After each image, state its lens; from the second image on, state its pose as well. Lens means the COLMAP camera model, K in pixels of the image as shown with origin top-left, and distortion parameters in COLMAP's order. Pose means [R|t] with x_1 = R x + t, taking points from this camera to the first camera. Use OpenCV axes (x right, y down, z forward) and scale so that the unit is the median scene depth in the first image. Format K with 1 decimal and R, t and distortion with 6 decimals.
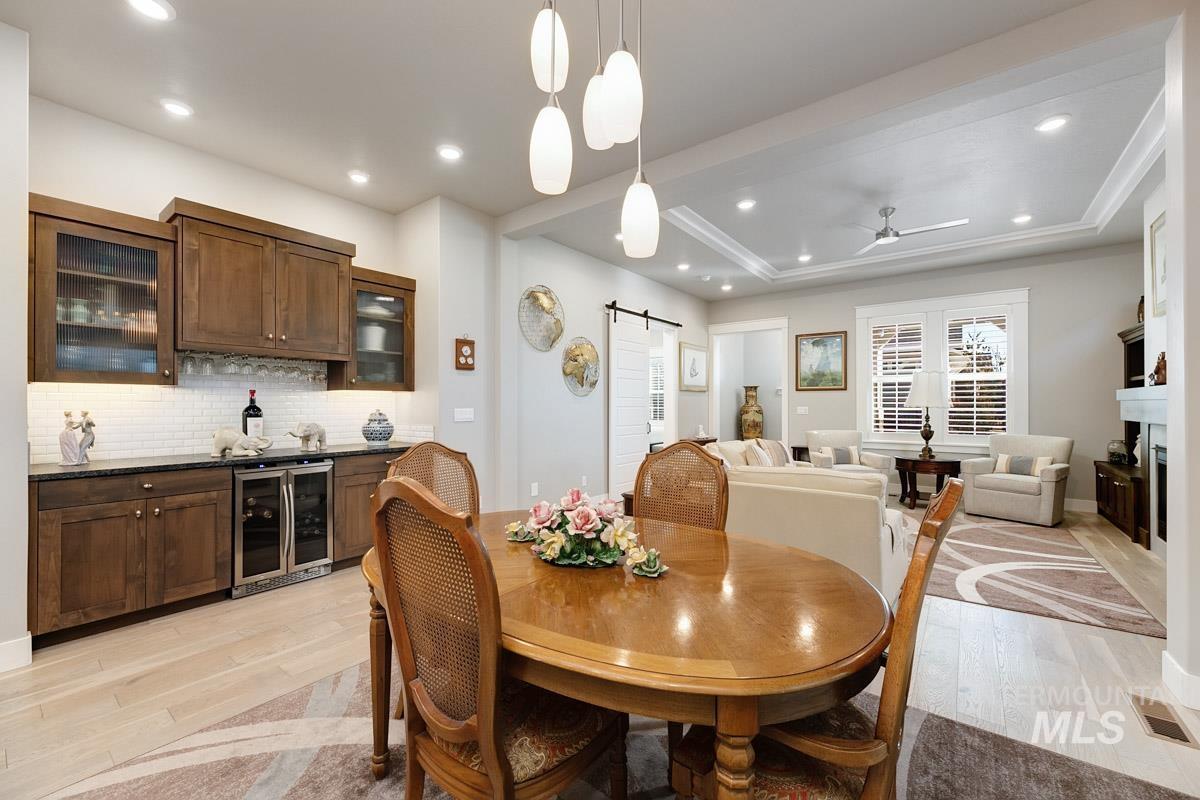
lens RADIAL K [[476.8, 0, 599.9], [0, 476.8, 402.7], [0, 0, 1]] dist [-0.000204, -0.000163]
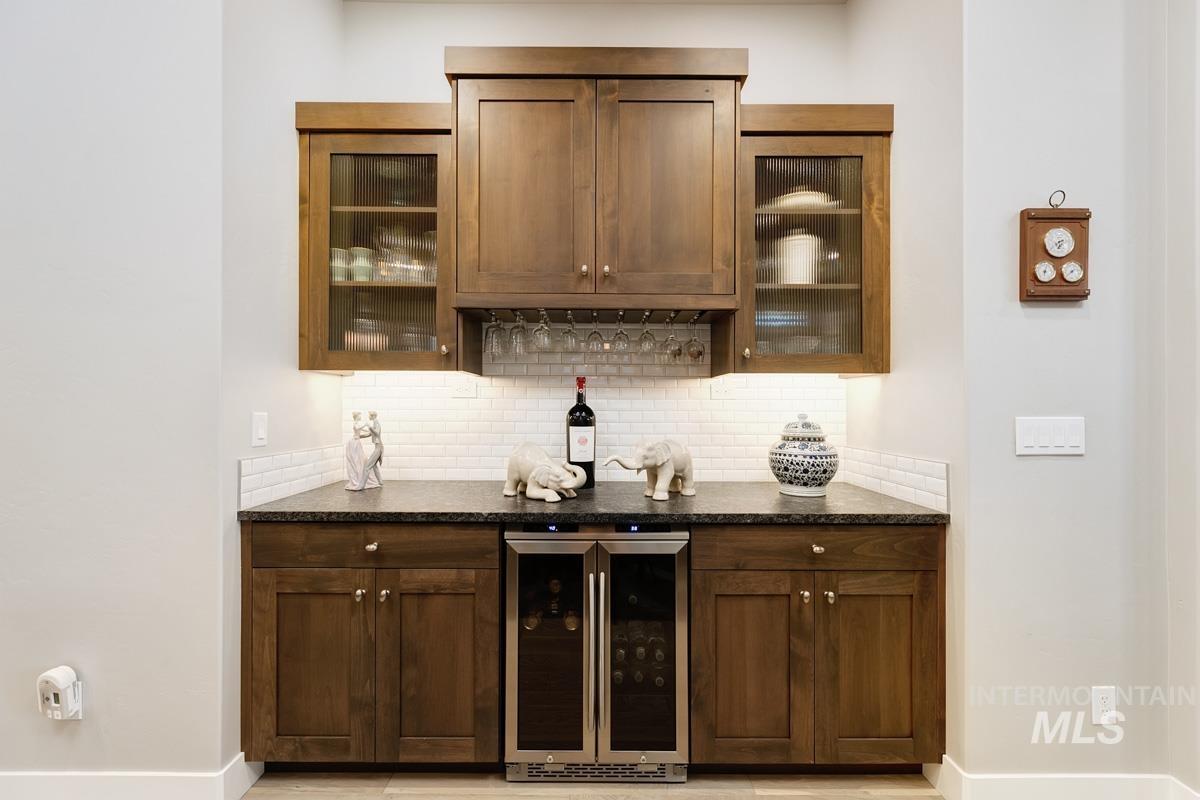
lens RADIAL K [[529.1, 0, 576.0], [0, 529.1, 401.1], [0, 0, 1]] dist [-0.000838, -0.000086]
pose [[0.615974, -0.003478, -0.787759, -0.259362], [-0.000576, 0.999988, -0.004865, 0.005135], [0.787766, 0.003451, 0.615964, 0.667421]]
